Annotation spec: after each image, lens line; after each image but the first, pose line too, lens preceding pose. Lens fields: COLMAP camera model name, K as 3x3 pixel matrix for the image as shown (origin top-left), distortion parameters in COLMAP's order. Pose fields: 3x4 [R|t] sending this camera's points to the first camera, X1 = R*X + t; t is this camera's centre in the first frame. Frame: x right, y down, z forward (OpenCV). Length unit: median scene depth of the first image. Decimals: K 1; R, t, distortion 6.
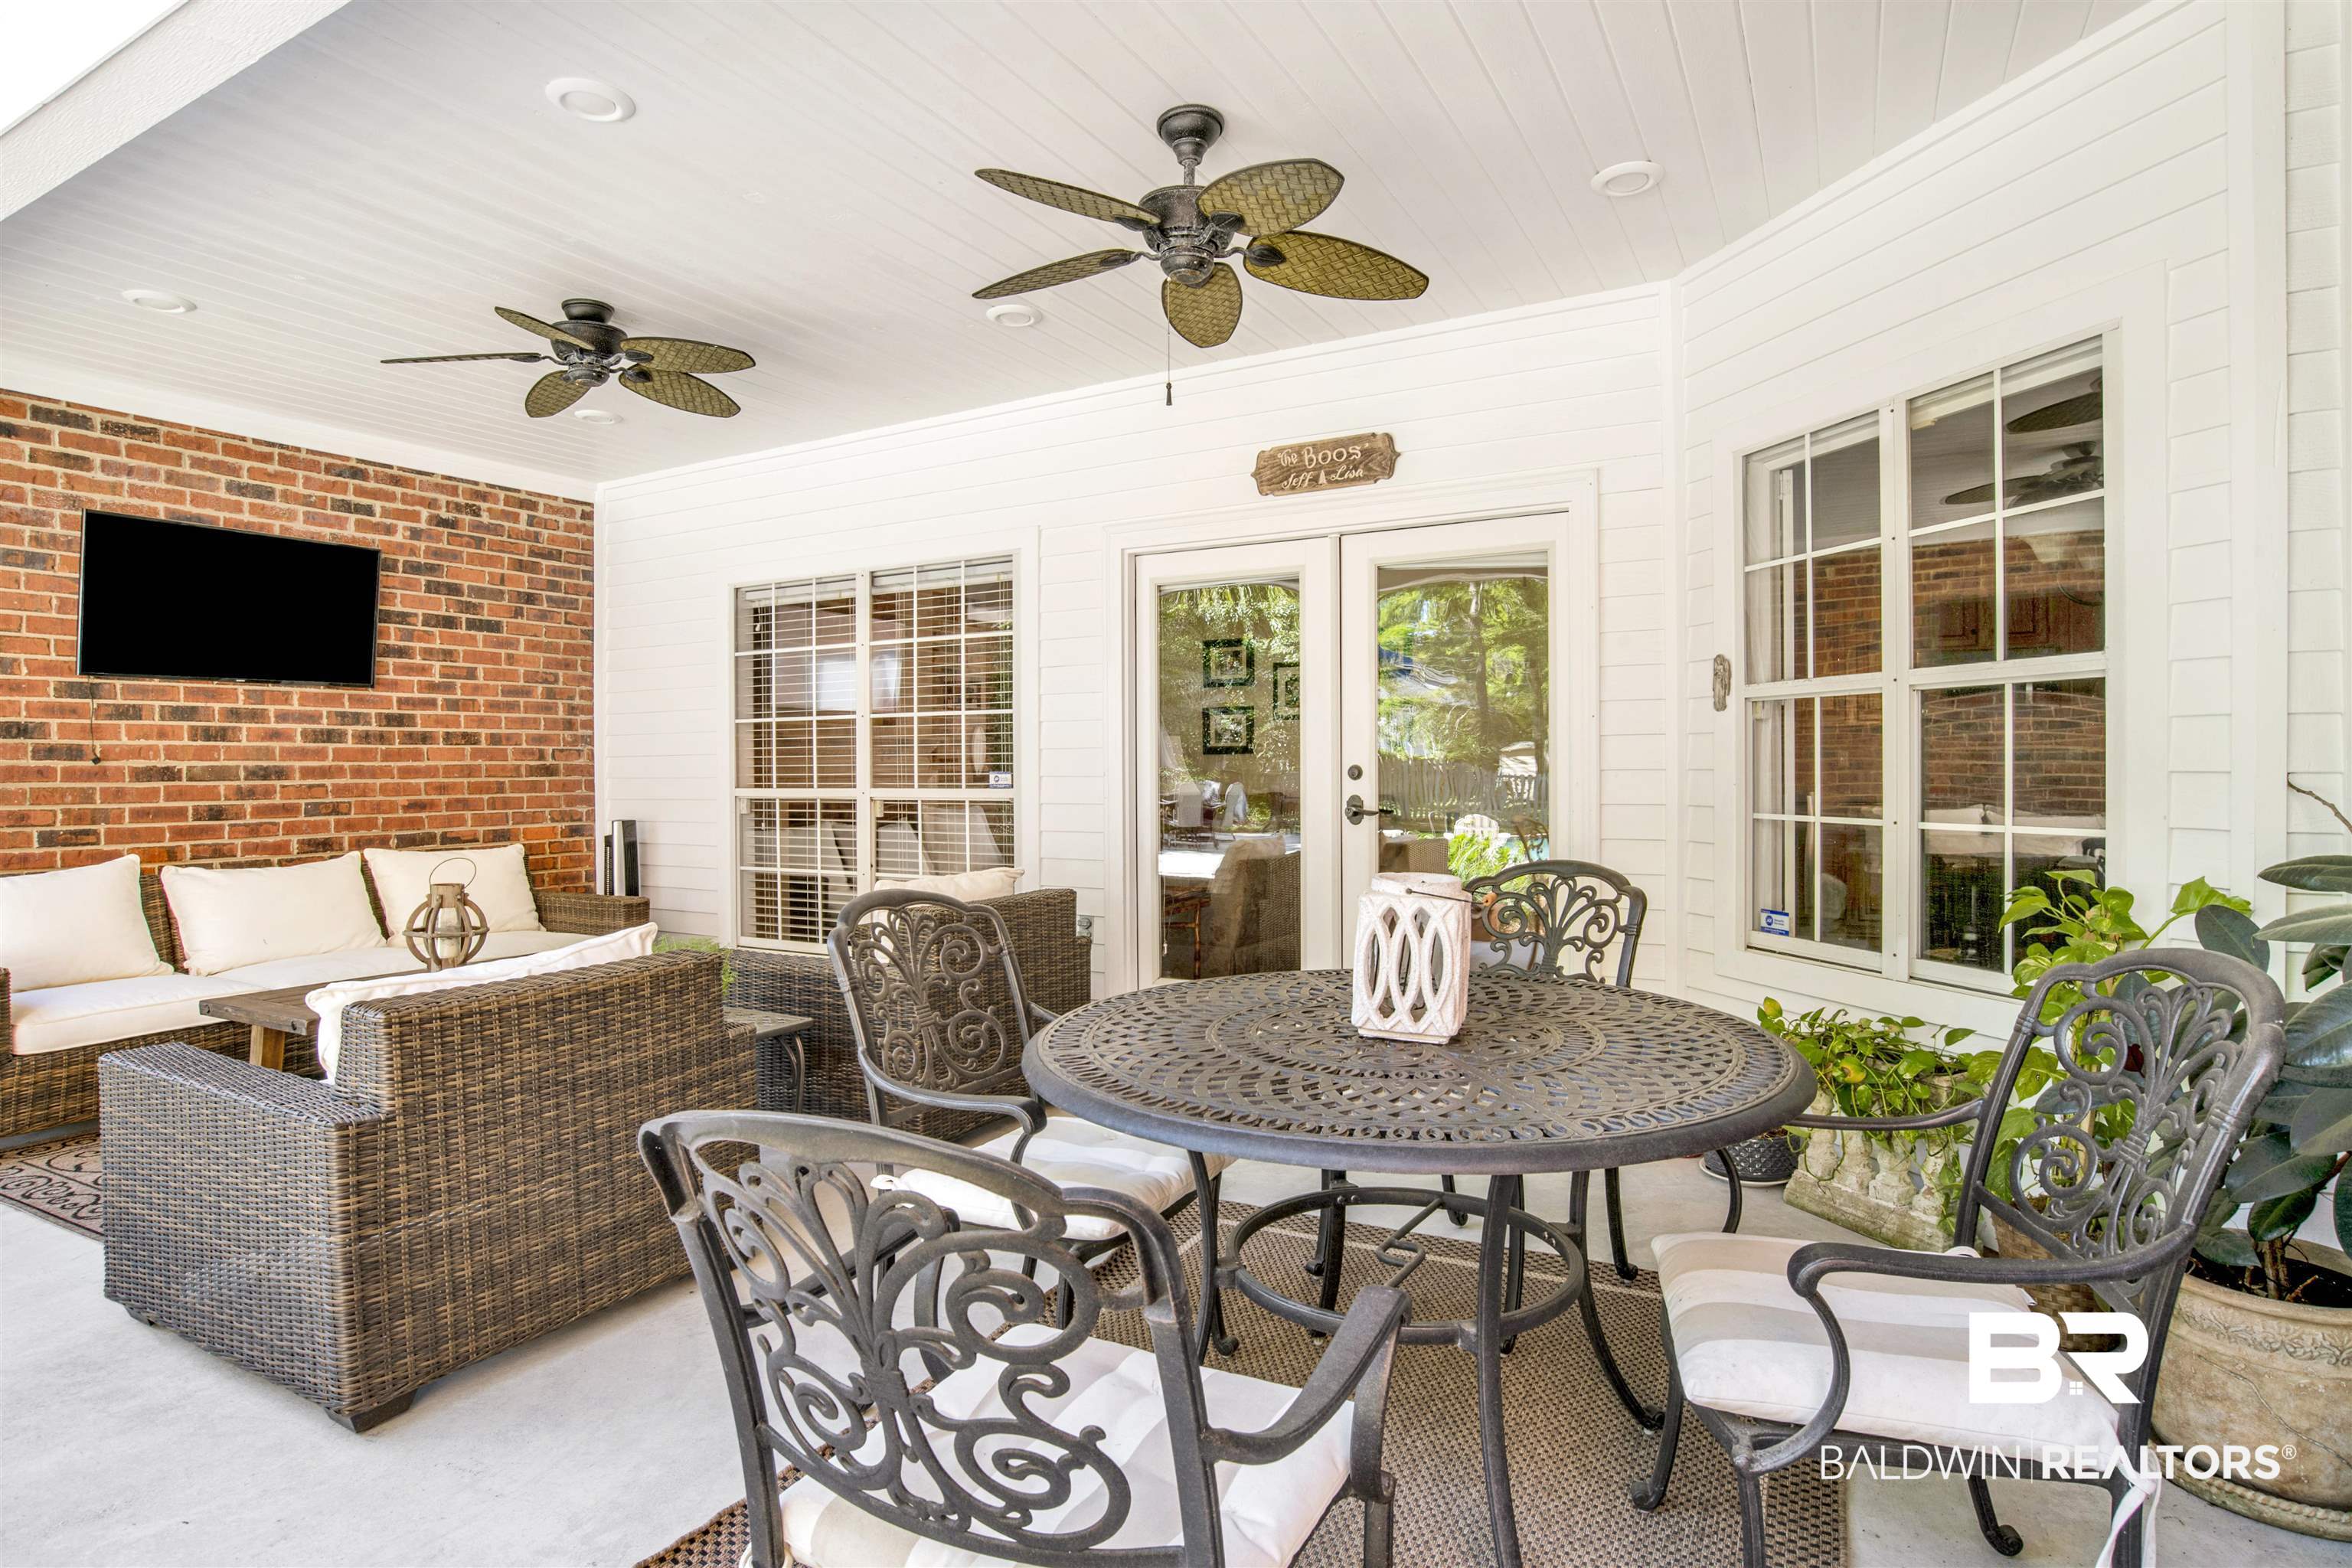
lens RADIAL K [[1224.8, 0, 1196.5], [0, 1224.8, 772.7], [0, 0, 1]] dist [-0.069845, 0.036152]
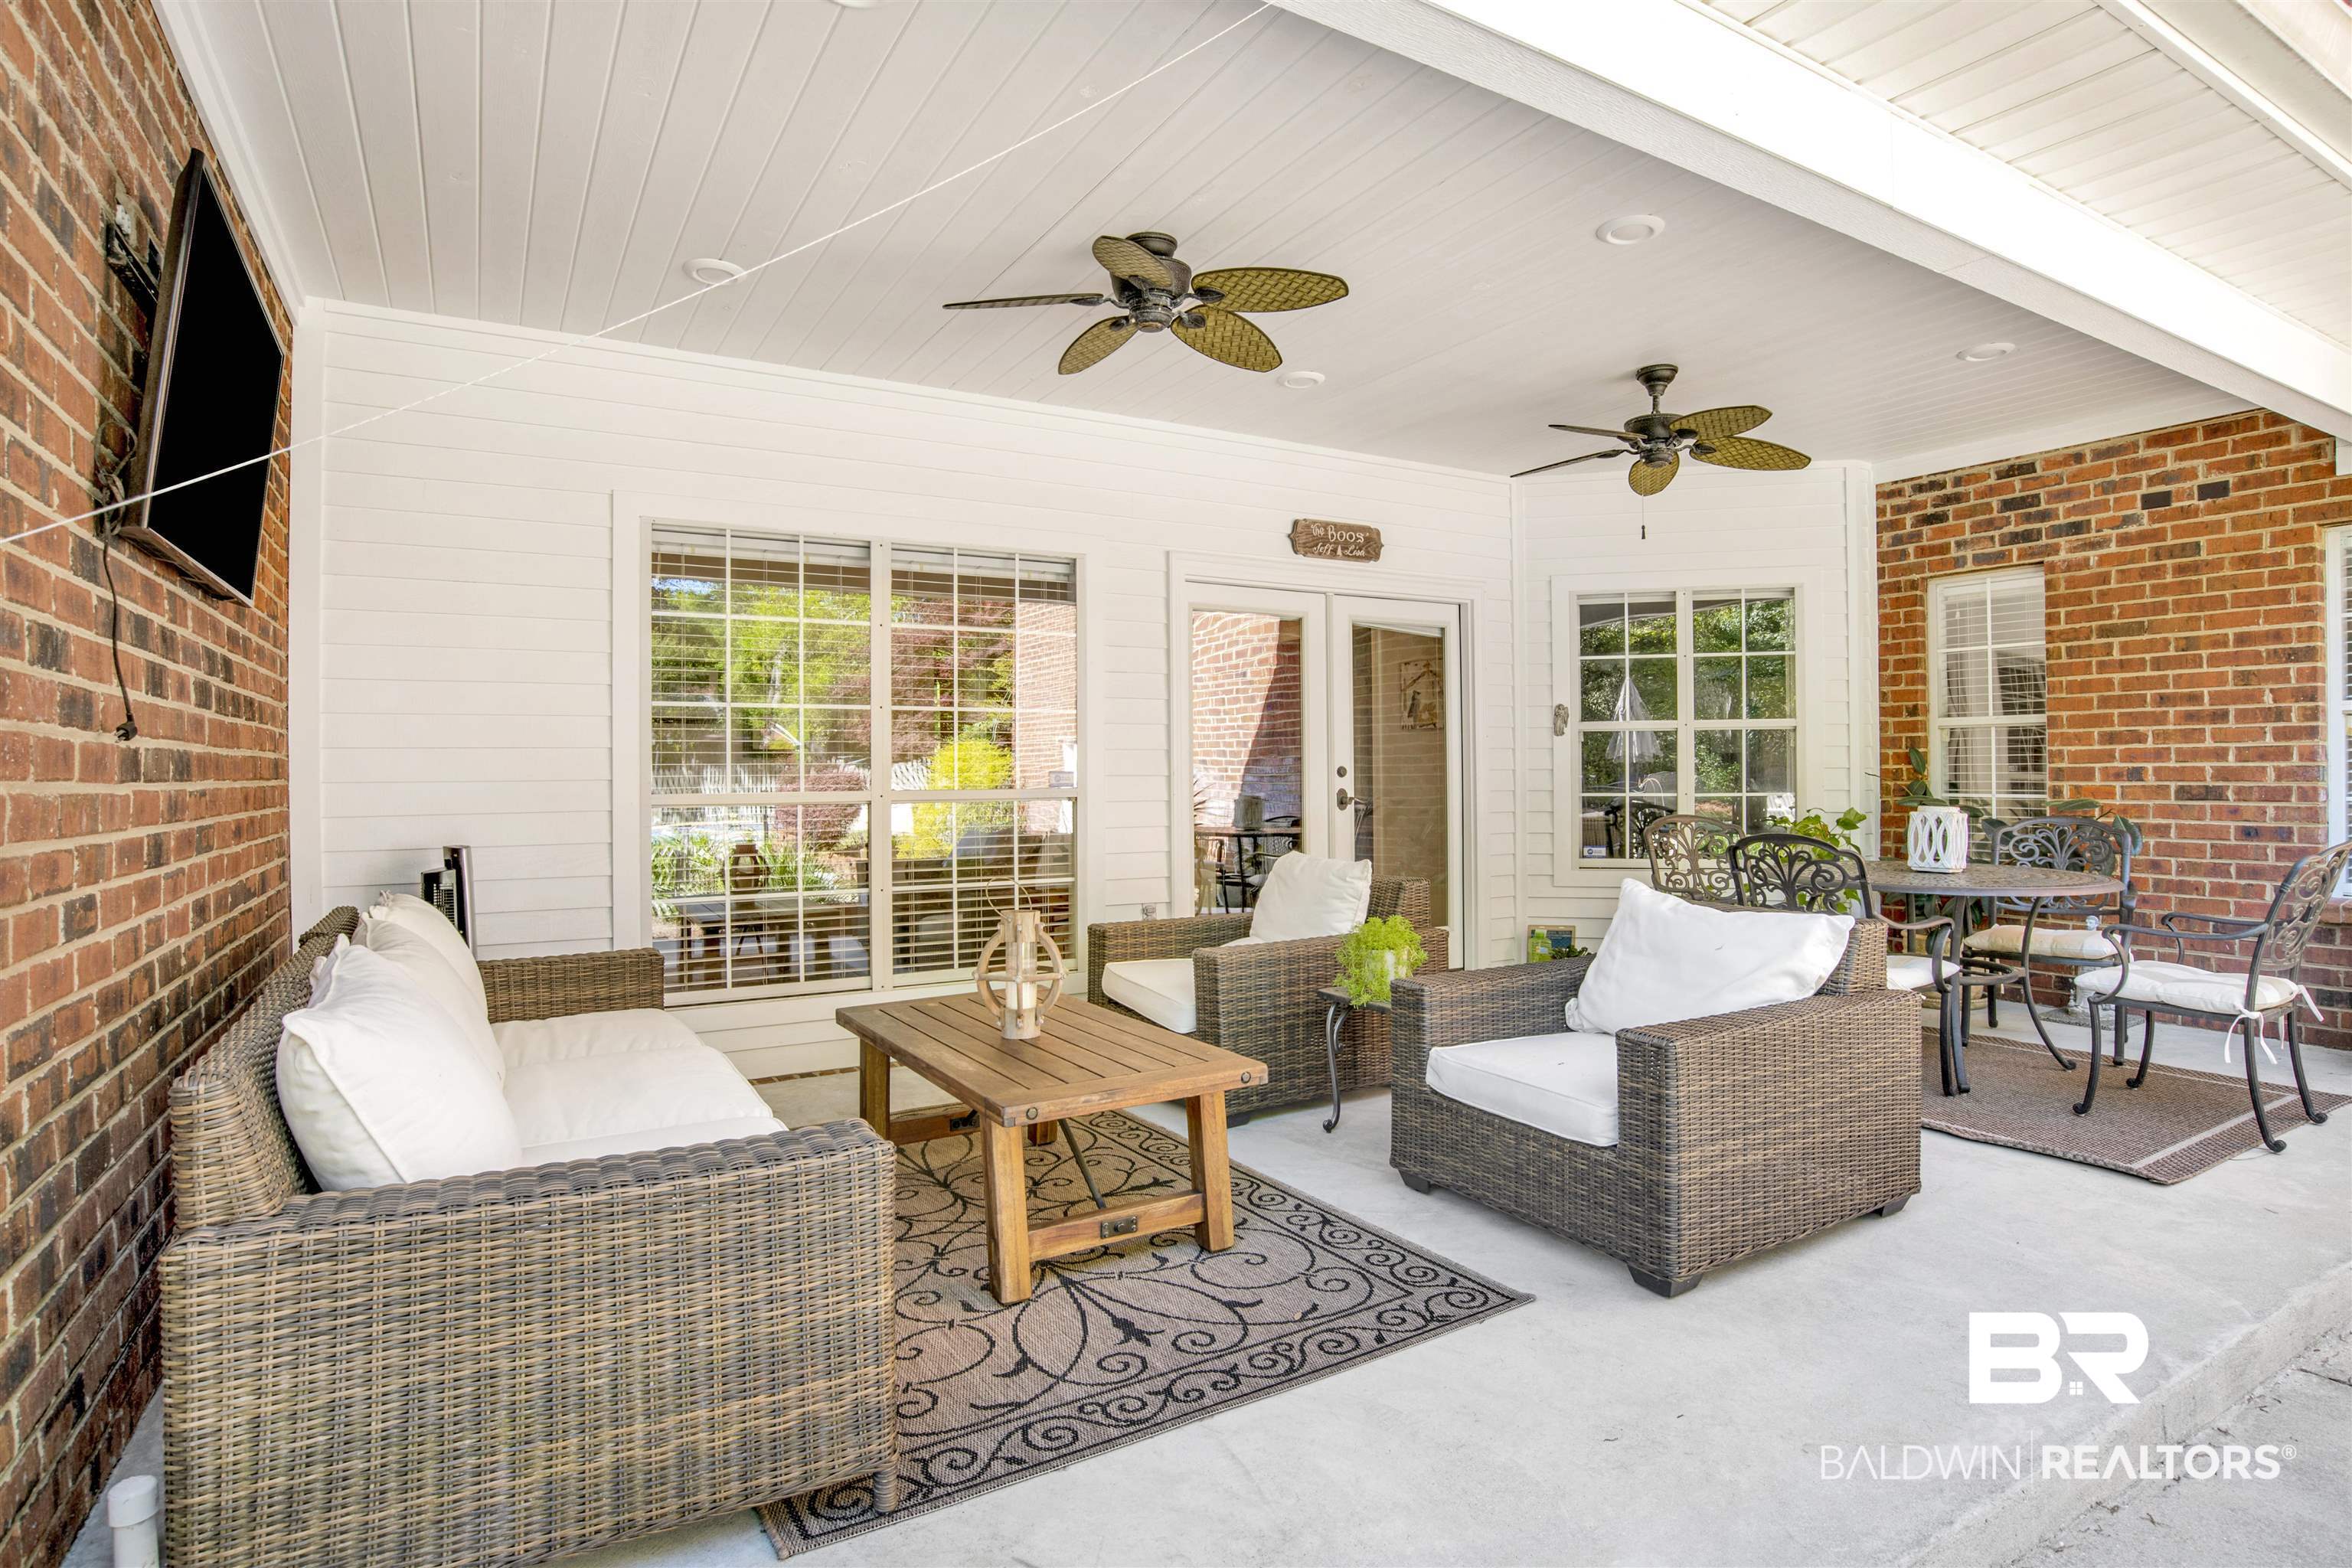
lens RADIAL K [[1224.8, 0, 1196.5], [0, 1224.8, 772.7], [0, 0, 1]] dist [-0.069845, 0.036152]
pose [[0.490103, 0.003827, 0.871656, -1.160313], [0.015024, 0.999805, -0.012837, 0.016365], [-0.871535, 0.019388, 0.489949, 0.494137]]
